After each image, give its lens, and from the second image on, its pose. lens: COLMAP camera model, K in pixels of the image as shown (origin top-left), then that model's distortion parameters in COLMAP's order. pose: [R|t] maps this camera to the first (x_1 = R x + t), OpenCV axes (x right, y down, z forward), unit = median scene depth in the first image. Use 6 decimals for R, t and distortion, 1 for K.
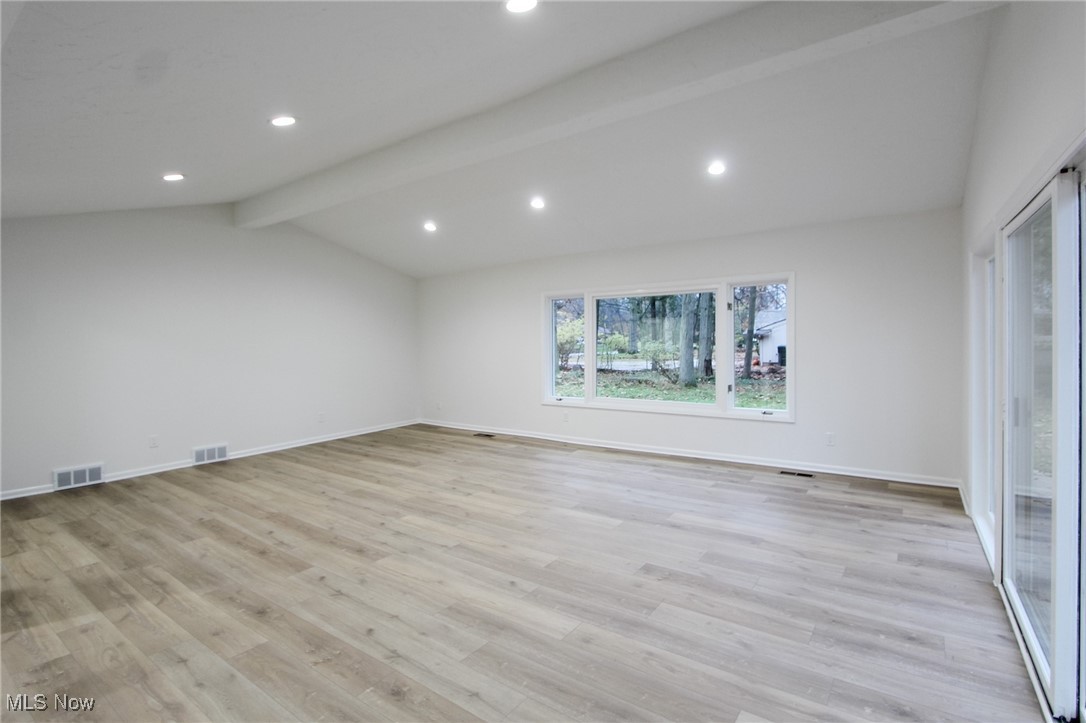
lens RADIAL K [[511.6, 0, 538.6], [0, 511.6, 356.7], [0, 0, 1]] dist [-0.015836, 0.000779]
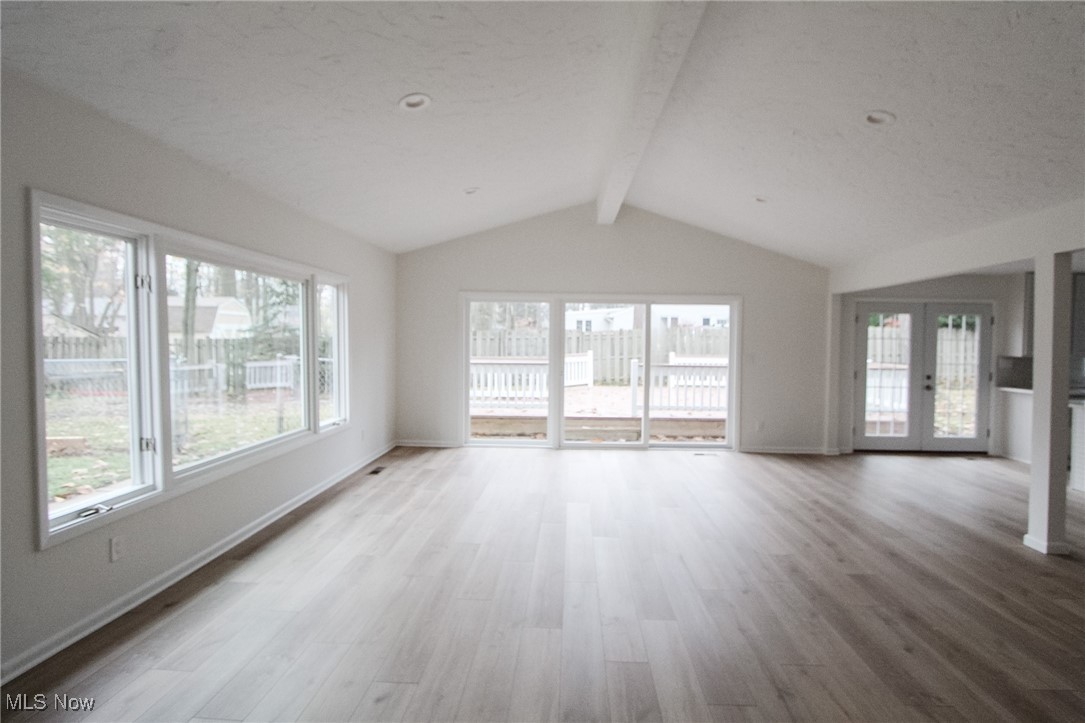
lens RADIAL K [[511.1, 0, 549.9], [0, 511.1, 359.2], [0, 0, 1]] dist [-0.015836, 0.000779]
pose [[-0.550282, -0.015305, 0.834838, -0.963415], [0.034873, 0.998538, 0.041293, -0.075769], [-0.834250, 0.051836, -0.548944, 2.048760]]
